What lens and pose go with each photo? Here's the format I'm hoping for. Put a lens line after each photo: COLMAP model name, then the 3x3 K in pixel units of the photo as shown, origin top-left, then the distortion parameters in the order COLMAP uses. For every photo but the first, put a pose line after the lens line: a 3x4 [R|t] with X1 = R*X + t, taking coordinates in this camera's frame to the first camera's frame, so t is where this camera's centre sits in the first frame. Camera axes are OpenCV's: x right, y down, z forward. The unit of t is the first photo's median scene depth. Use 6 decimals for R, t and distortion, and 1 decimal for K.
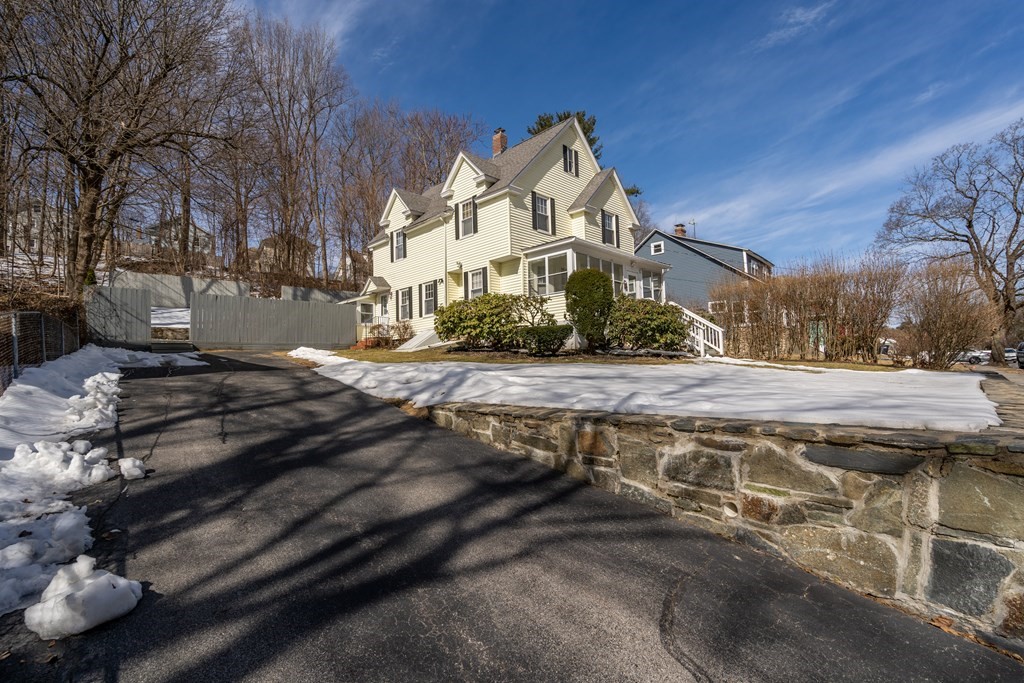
lens RADIAL K [[477.8, 0, 512.0], [0, 477.8, 341.5], [0, 0, 1]] dist [-0.002499, 0.000994]
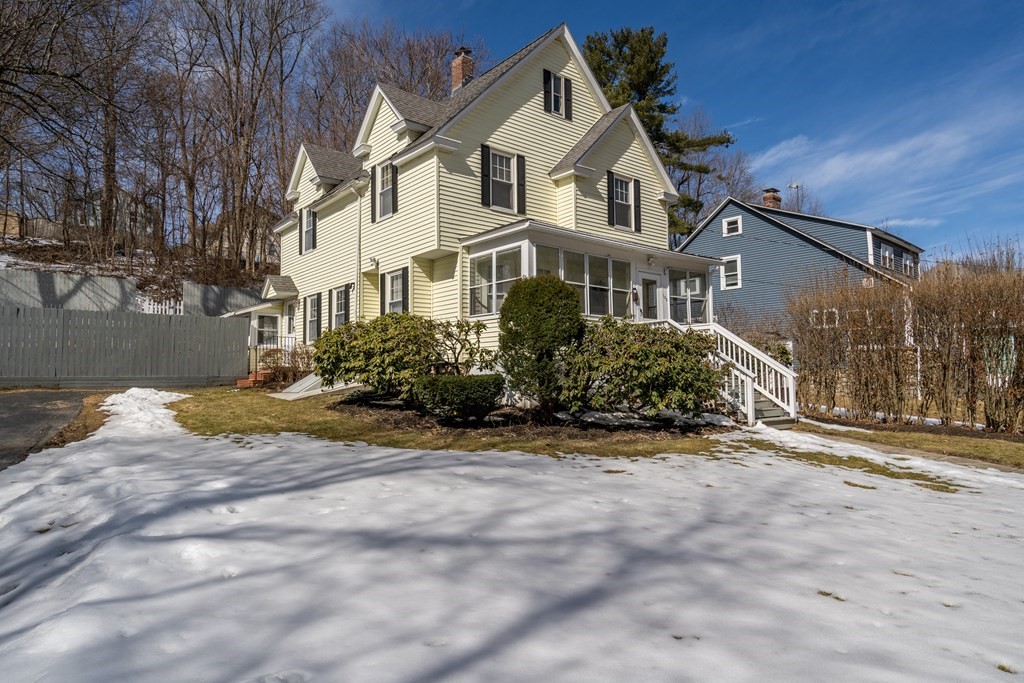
lens RADIAL K [[636.3, 0, 512.0], [0, 636.3, 341.5], [0, 0, 1]] dist [0.003180, 0.000959]
pose [[0.995003, 0.010732, -0.099266, 0.154291], [-0.011021, 0.999936, -0.002363, -0.053190], [0.099234, 0.003445, 0.995058, 0.168120]]
